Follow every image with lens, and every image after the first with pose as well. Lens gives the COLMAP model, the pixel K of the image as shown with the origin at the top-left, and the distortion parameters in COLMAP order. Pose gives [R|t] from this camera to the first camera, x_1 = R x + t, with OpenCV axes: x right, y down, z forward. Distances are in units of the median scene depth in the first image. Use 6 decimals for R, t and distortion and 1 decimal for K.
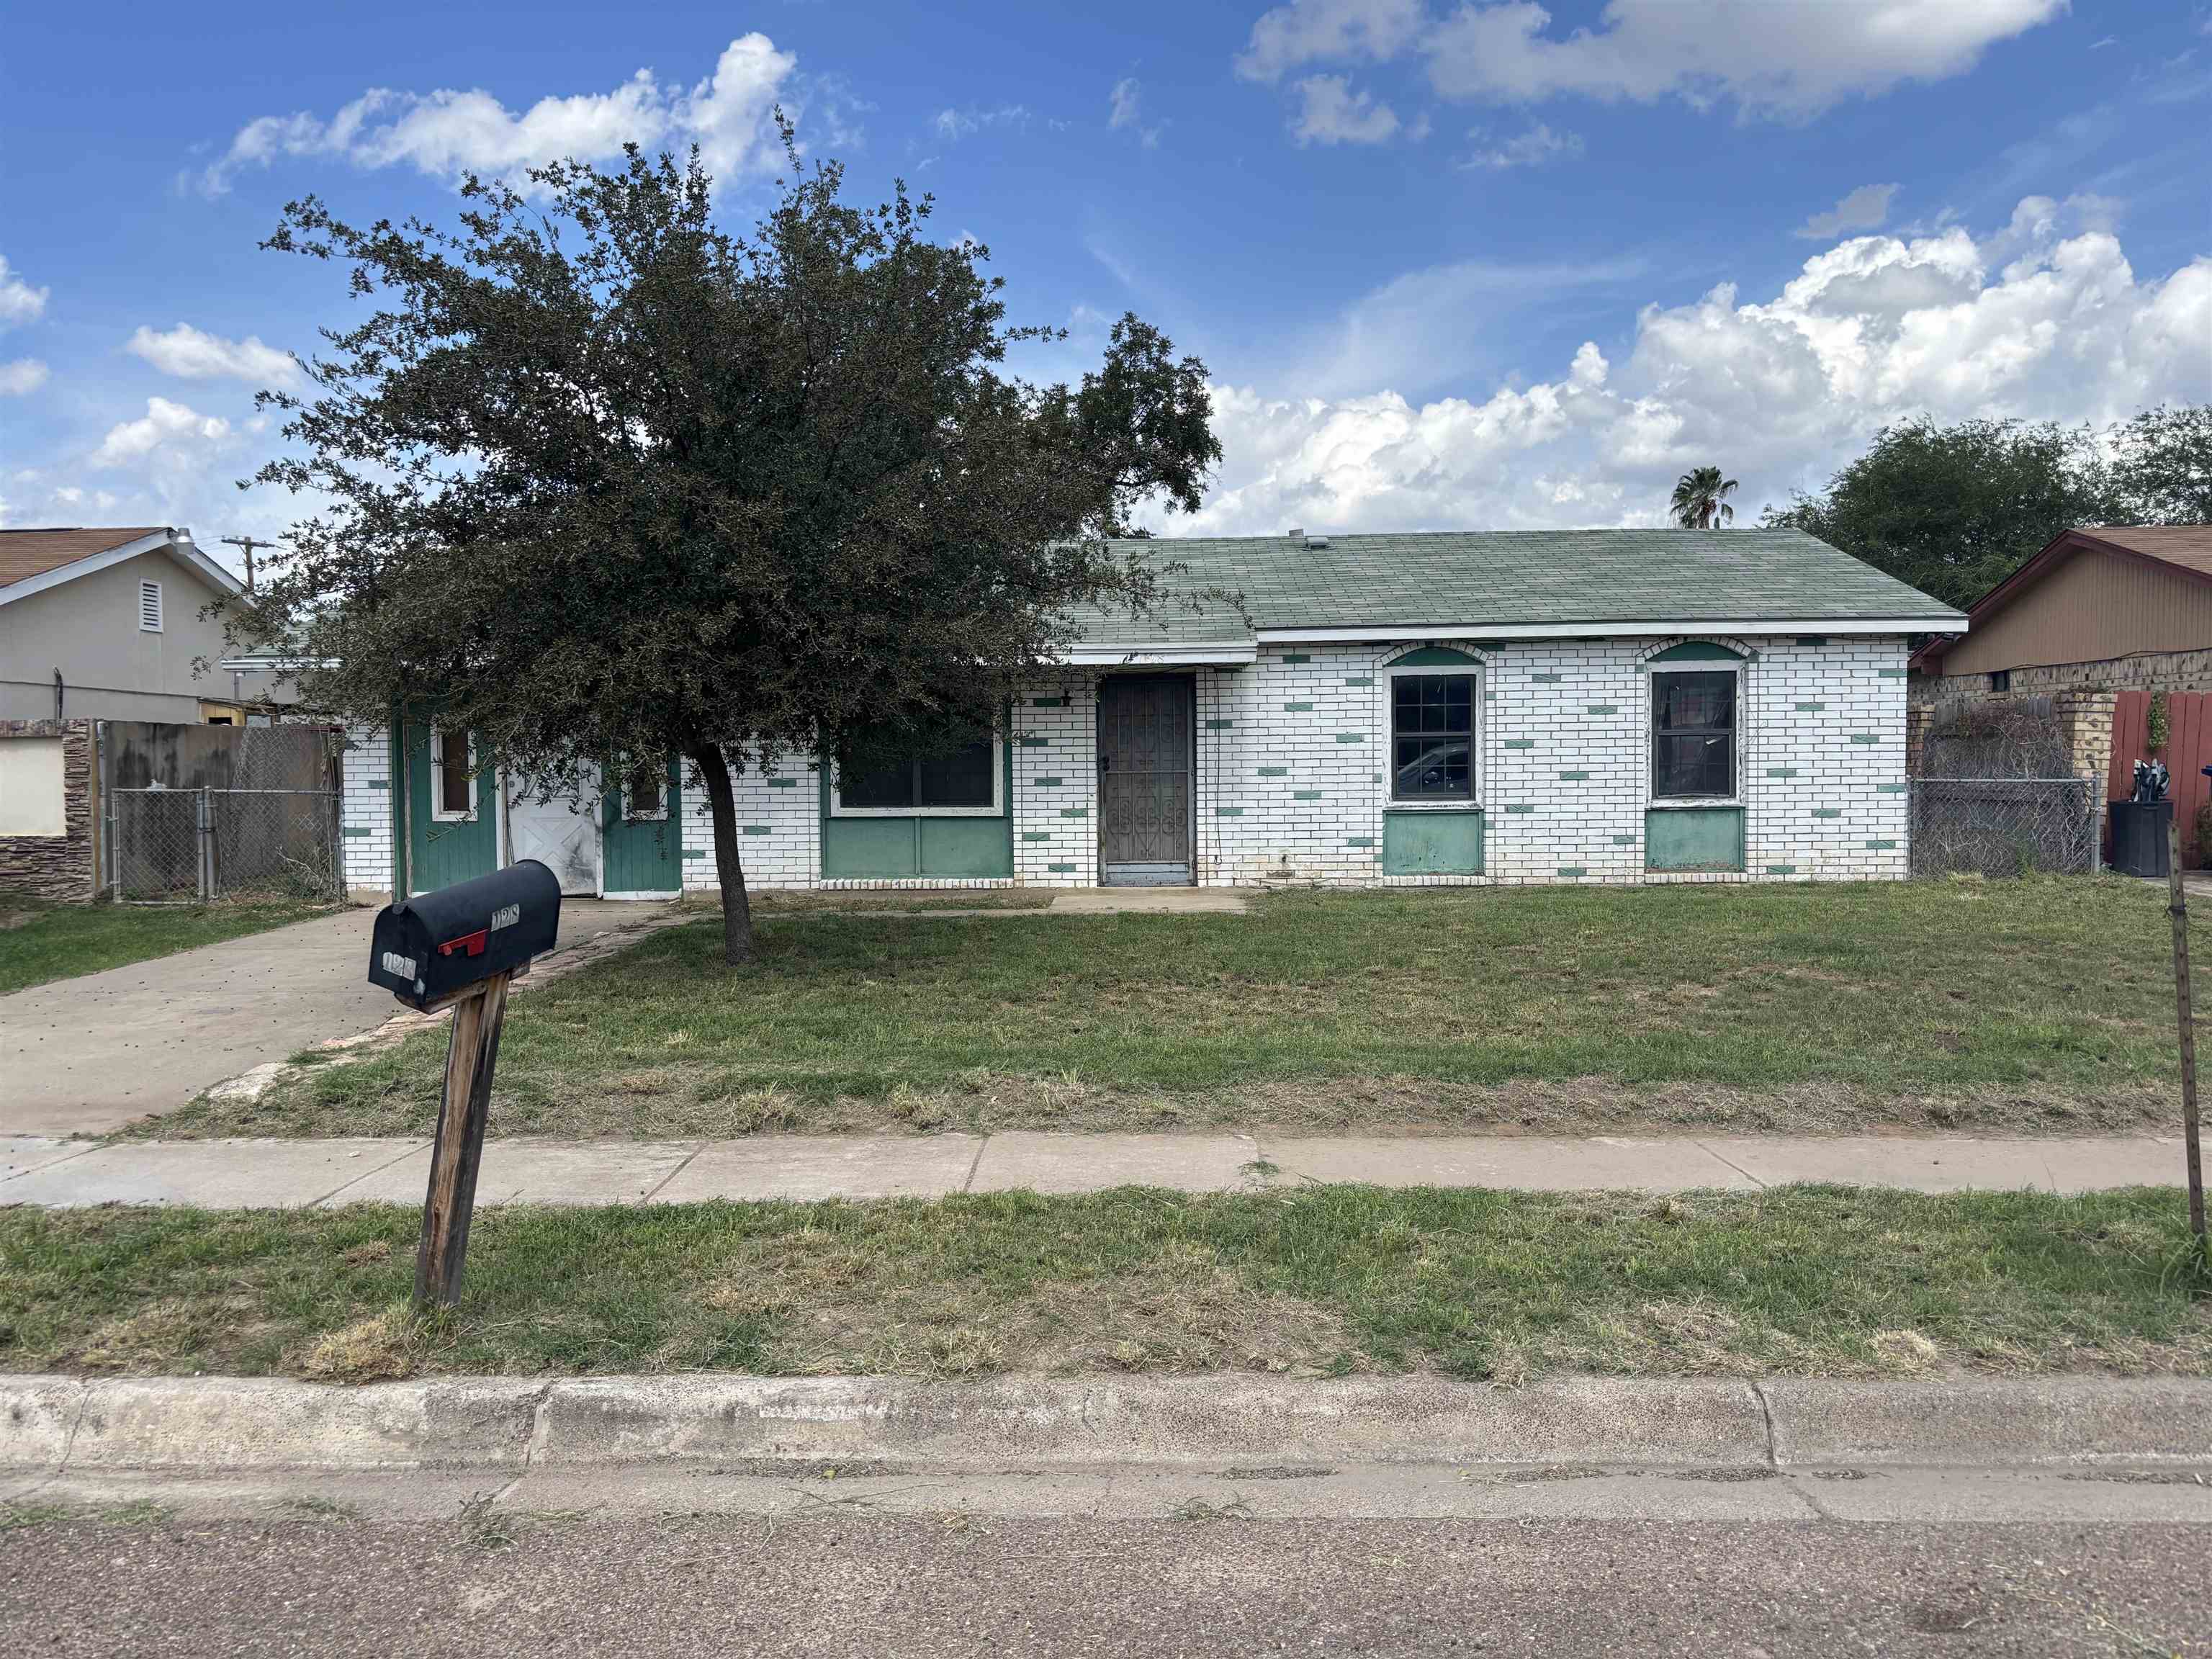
lens RADIAL K [[1678.9, 0, 1107.5], [0, 1678.9, 848.3], [0, 0, 1]] dist [0.013113, -0.014514]
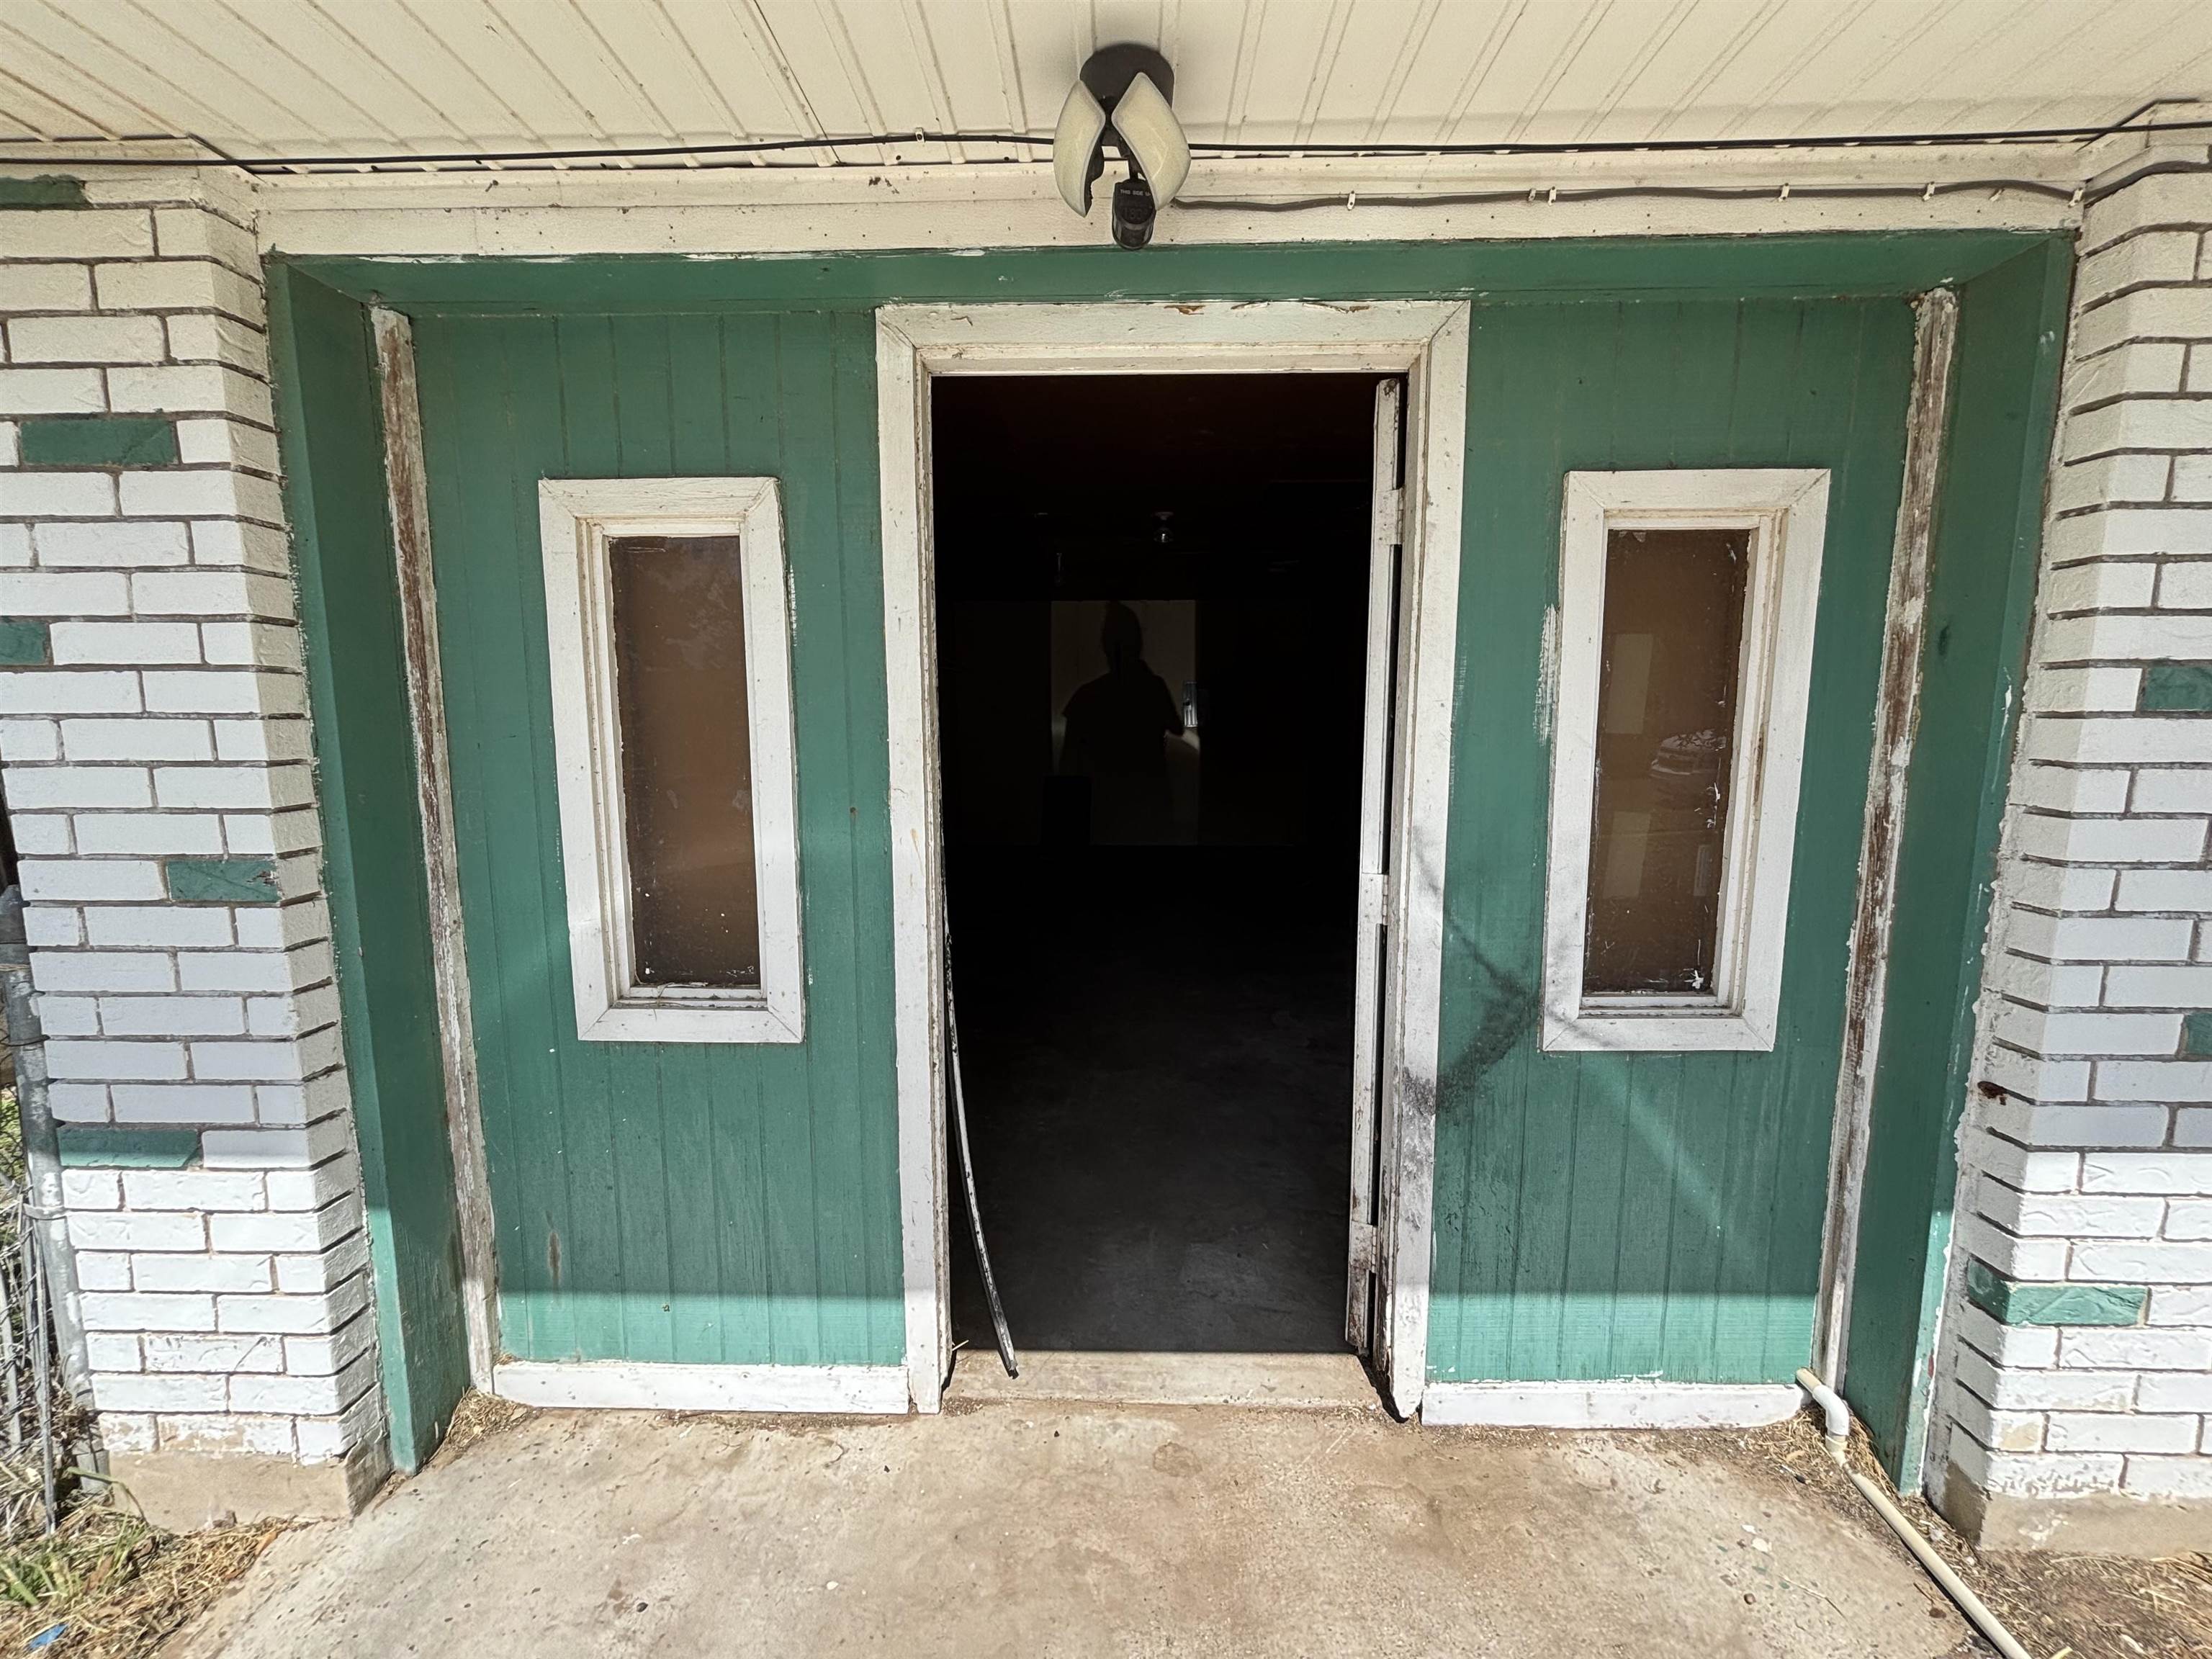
lens RADIAL K [[897.1, 0, 1104.7], [0, 897.1, 839.8], [0, 0, 1]] dist [0.007940, -0.000643]
pose [[0.999947, 0.004221, -0.009384, -0.343520], [-0.003450, 0.996733, 0.080689, -0.049732], [0.009694, -0.080652, 0.996695, 0.910596]]
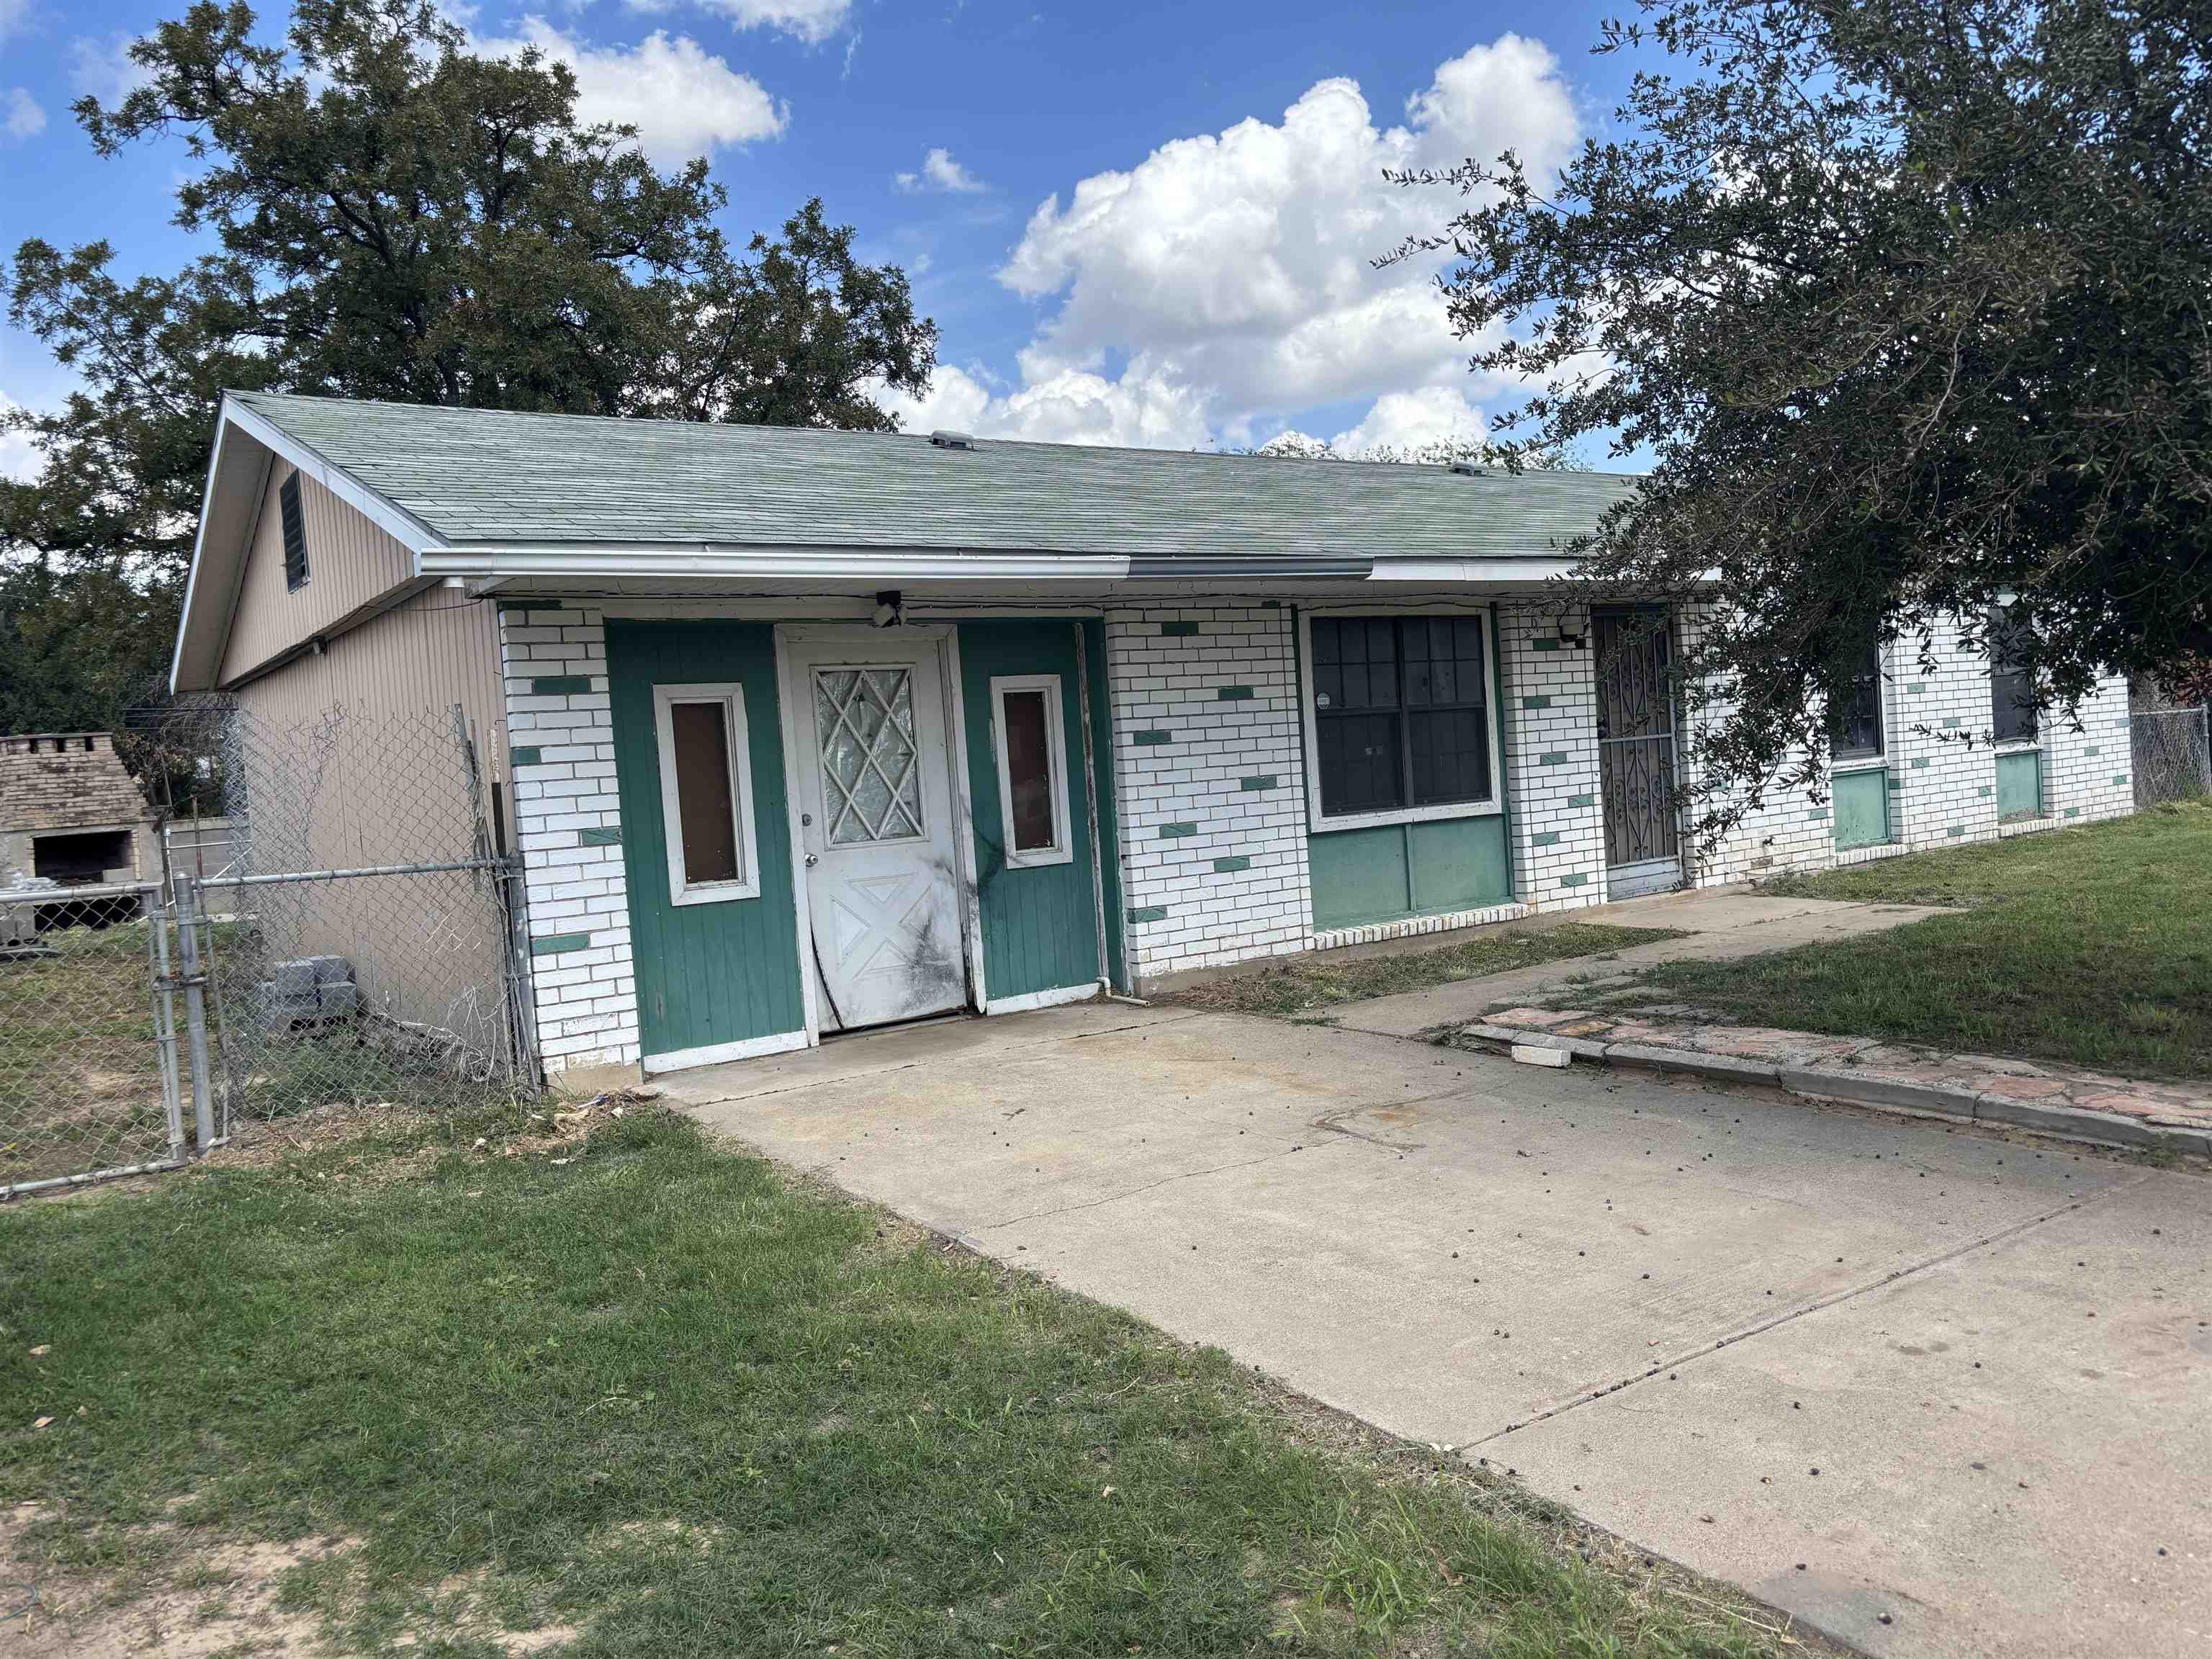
lens RADIAL K [[1678.9, 0, 1114.5], [0, 1678.9, 832.1], [0, 0, 1]] dist [0.013113, -0.014514]
pose [[0.808338, -0.074909, 0.583934, -0.590828], [0.090055, 0.995932, 0.003098, -0.027808], [-0.581790, 0.050082, 0.811795, 0.537033]]
